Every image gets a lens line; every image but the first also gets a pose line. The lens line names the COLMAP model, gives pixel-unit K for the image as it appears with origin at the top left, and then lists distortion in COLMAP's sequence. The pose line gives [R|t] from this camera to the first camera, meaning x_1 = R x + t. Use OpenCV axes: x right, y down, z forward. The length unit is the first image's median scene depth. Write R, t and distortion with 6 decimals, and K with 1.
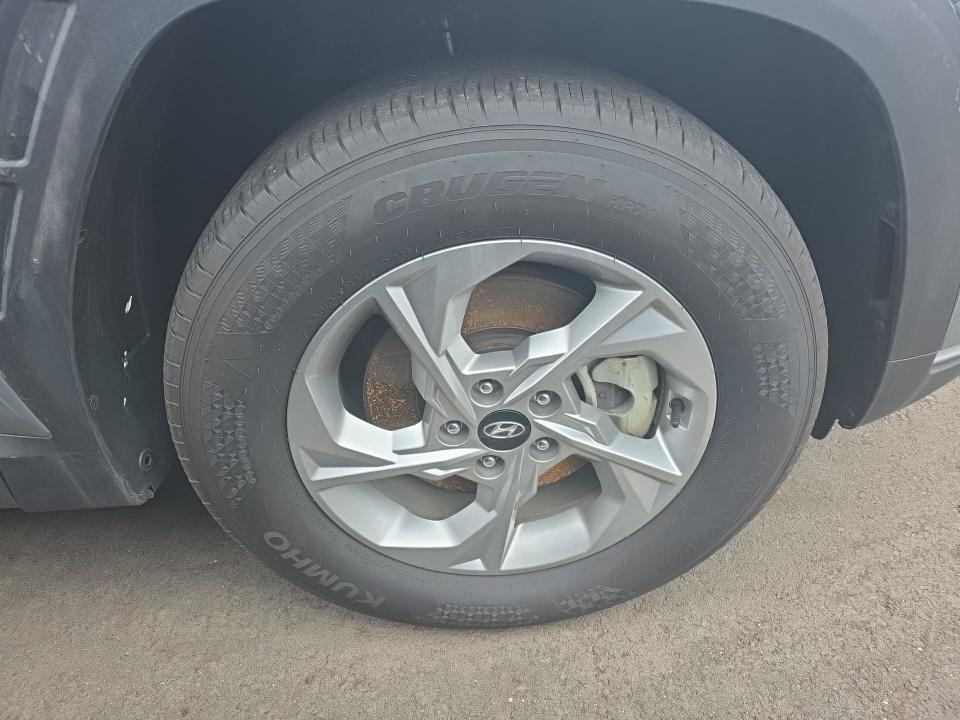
lens RADIAL K [[659.3, 0, 480.0], [0, 659.3, 360.0], [0, 0, 1]] dist [0.062380, -0.043294]
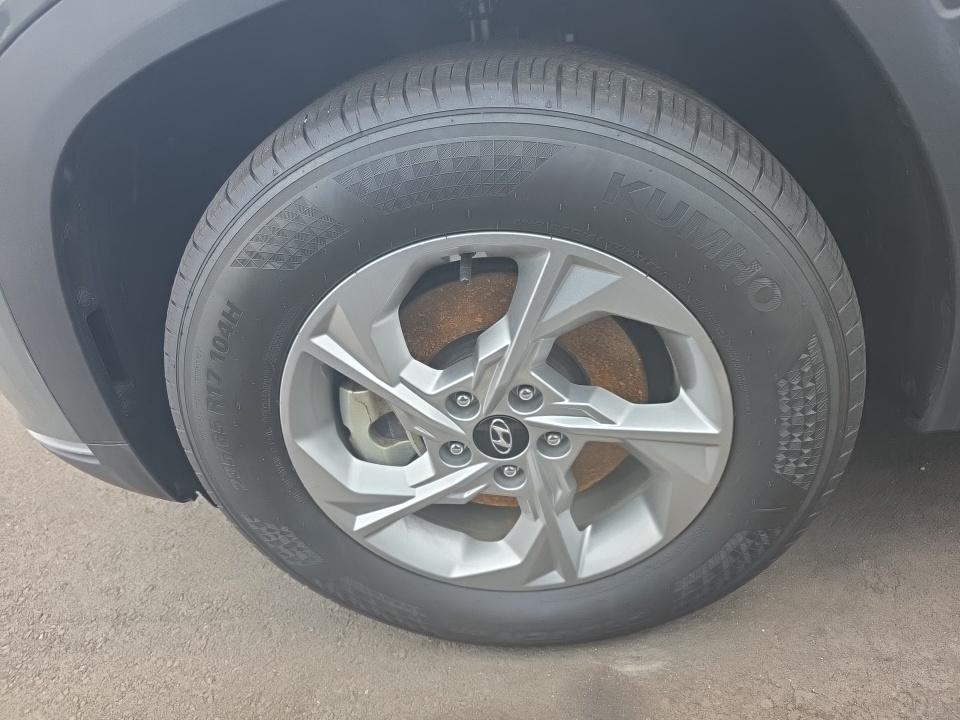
lens RADIAL K [[659.3, 0, 480.0], [0, 659.3, 360.0], [0, 0, 1]] dist [0.062380, -0.043294]
pose [[0.868052, -0.305834, -0.391090, 0.413259], [0.296599, 0.951167, -0.085494, 0.072999], [0.398139, -0.041784, 0.916373, 0.122460]]
